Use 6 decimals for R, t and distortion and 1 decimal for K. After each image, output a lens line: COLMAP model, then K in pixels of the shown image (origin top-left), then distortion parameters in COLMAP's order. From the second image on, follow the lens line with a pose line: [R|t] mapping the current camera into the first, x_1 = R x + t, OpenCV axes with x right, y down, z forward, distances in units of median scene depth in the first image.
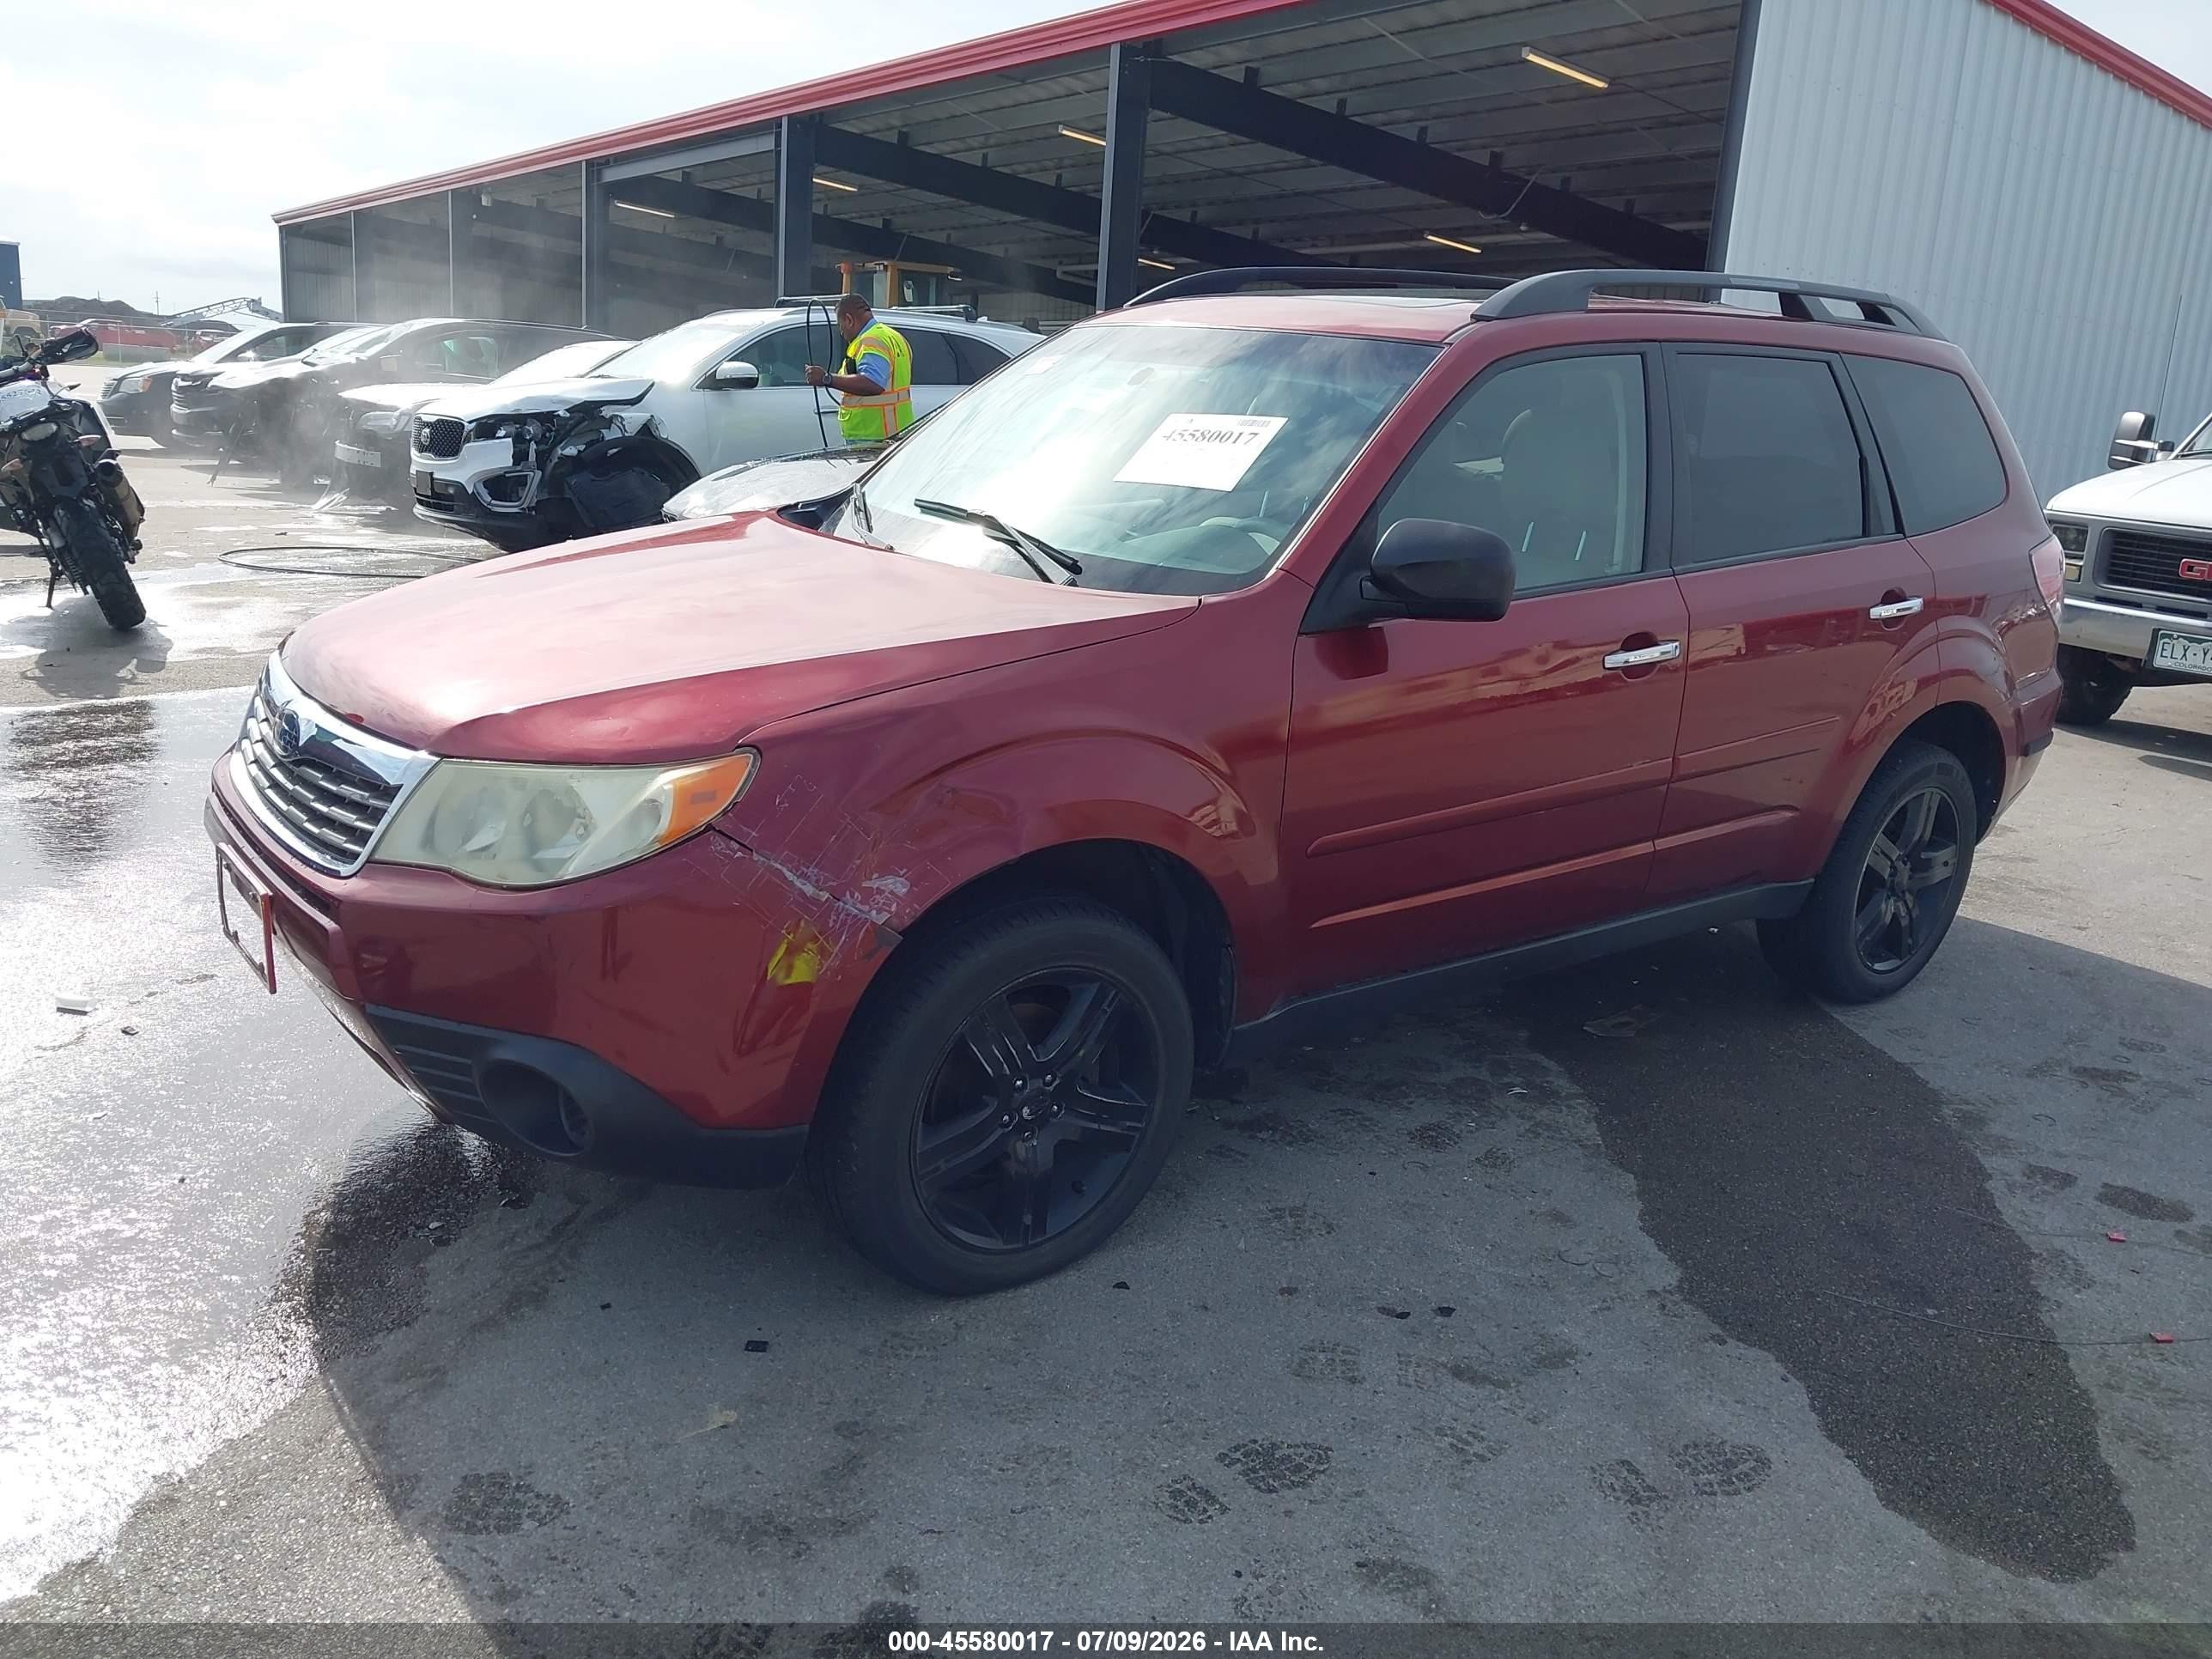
lens RADIAL K [[1763.4, 0, 1091.6], [0, 1763.4, 831.2], [0, 0, 1]] dist [-0.002194, -0.007020]
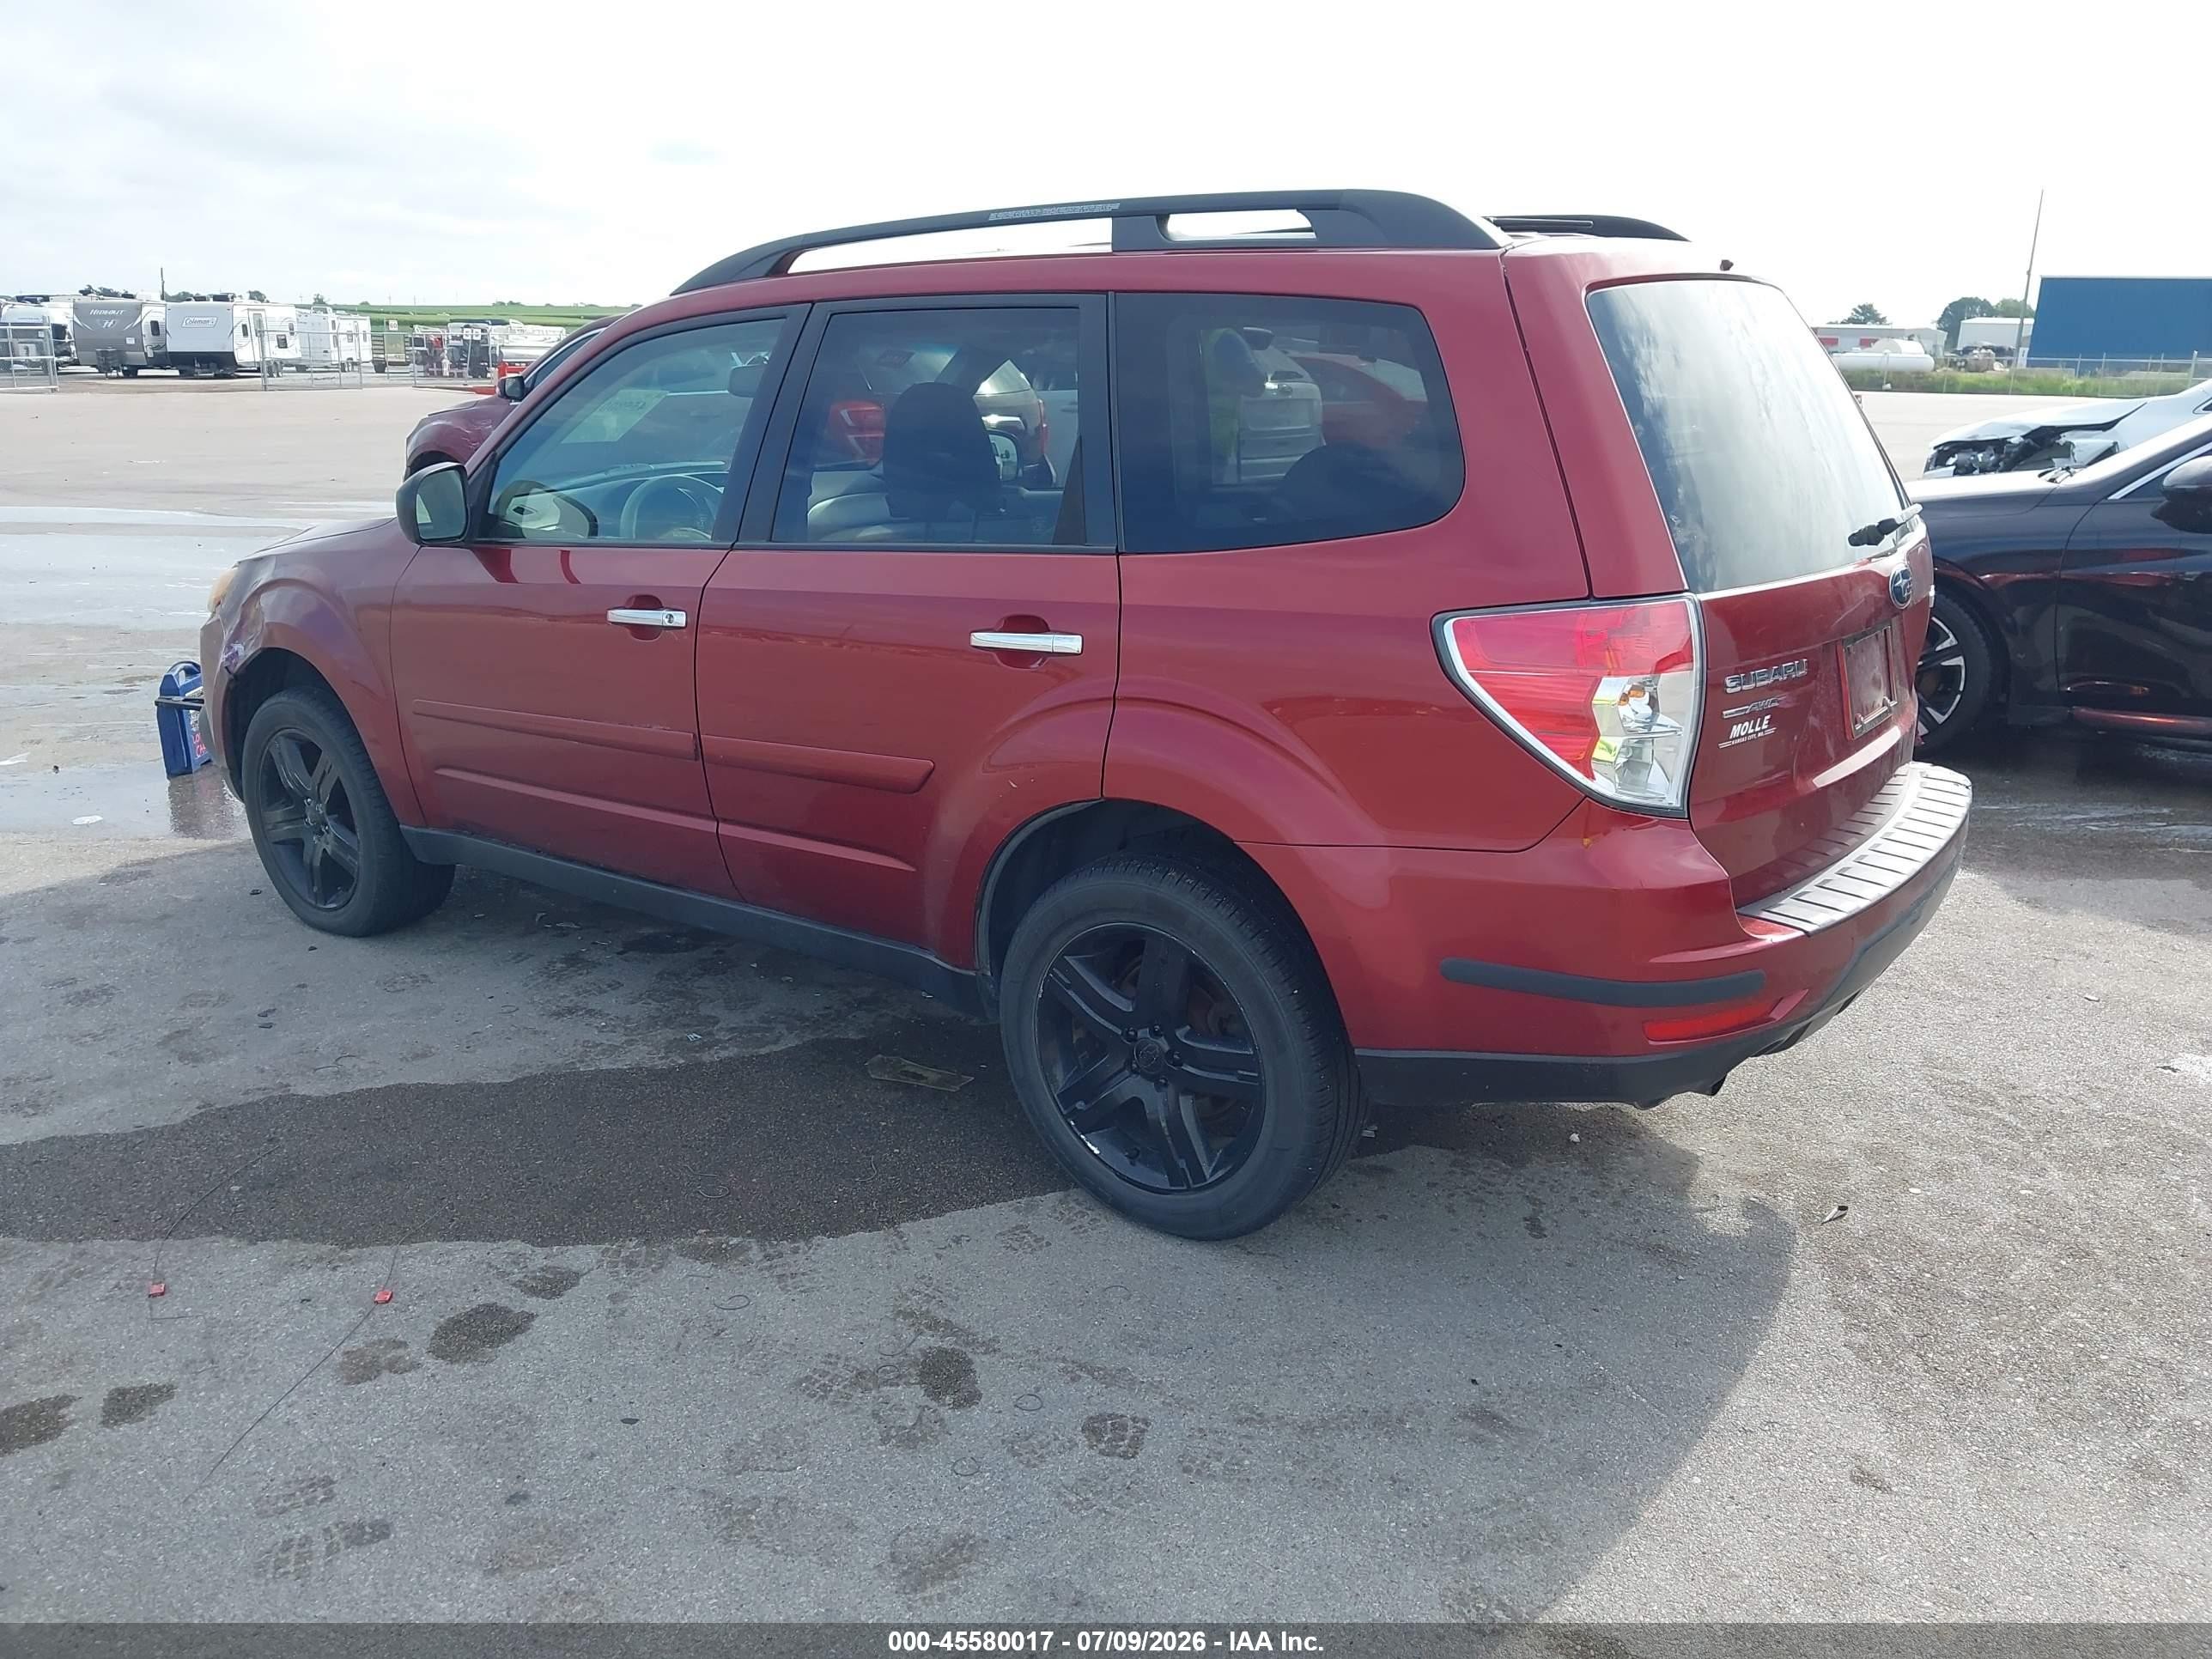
lens RADIAL K [[1778.5, 0, 1082.1], [0, 1778.5, 774.8], [0, 0, 1]] dist [0.005847, -0.005705]
pose [[0.260969, 0.181955, -0.948044, 1.343383], [-0.240615, 0.963340, 0.118657, -0.191165], [0.934879, 0.197148, 0.295184, 0.925757]]
